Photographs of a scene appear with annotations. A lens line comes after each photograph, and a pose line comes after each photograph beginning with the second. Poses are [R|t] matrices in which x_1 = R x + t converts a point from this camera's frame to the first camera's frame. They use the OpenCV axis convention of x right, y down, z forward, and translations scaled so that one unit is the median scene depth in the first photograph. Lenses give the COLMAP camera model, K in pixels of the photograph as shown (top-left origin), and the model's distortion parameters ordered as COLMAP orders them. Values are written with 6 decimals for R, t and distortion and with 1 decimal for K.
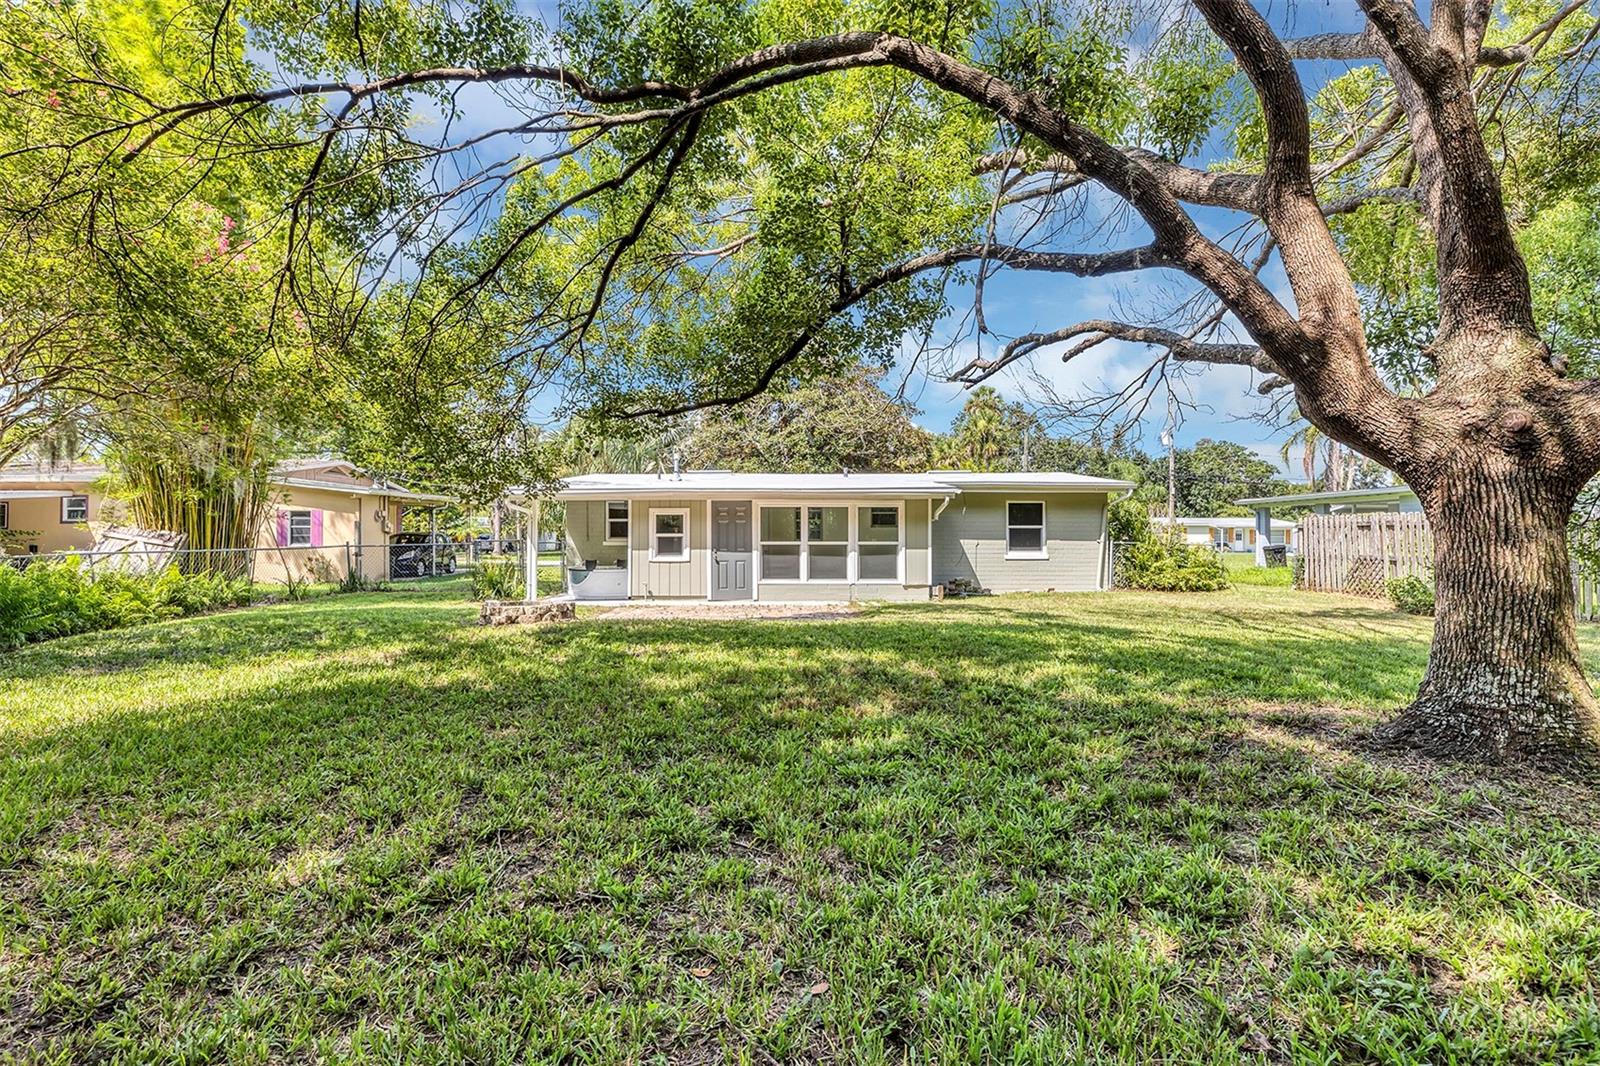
lens RADIAL K [[726.5, 0, 800.2], [0, 726.5, 539.0], [0, 0, 1]] dist [-0.002249, -0.000116]
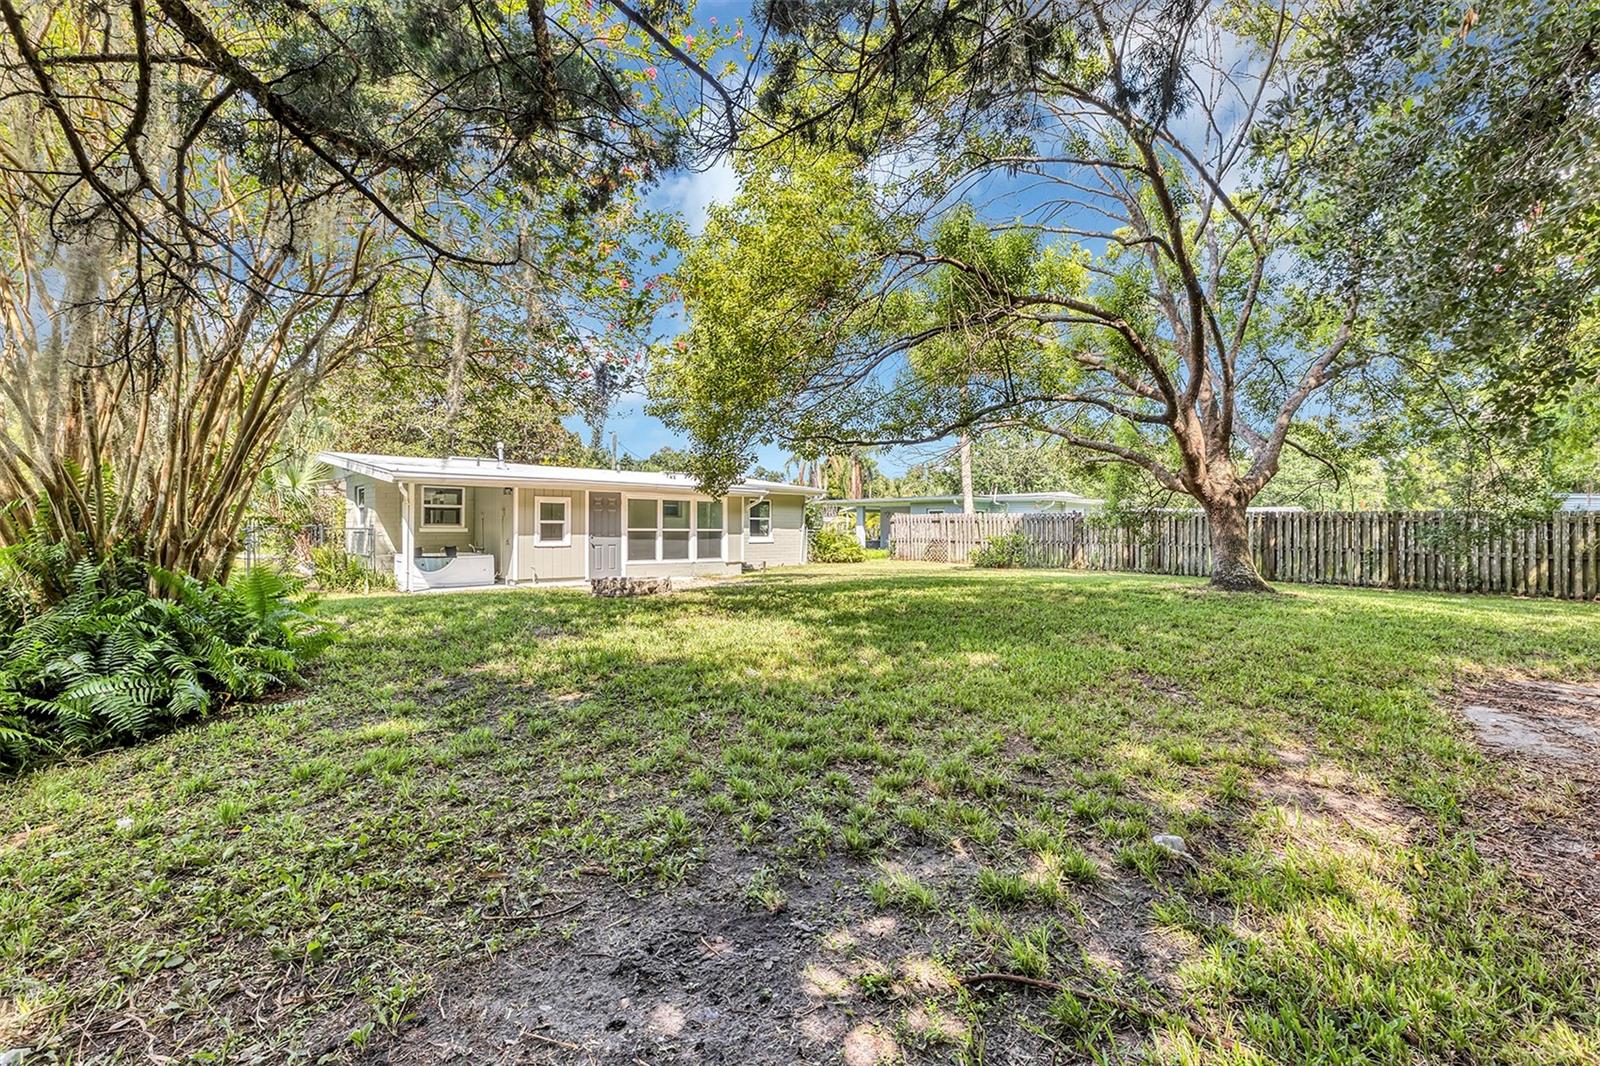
lens RADIAL K [[707.7, 0, 794.6], [0, 707.7, 536.5], [0, 0, 1]] dist [0.004712, 0.000247]
pose [[0.739923, -0.002334, 0.672687, -0.619124], [-0.002505, 0.999977, 0.006225, 0.009215], [-0.672687, -0.006291, 0.739901, -0.019662]]
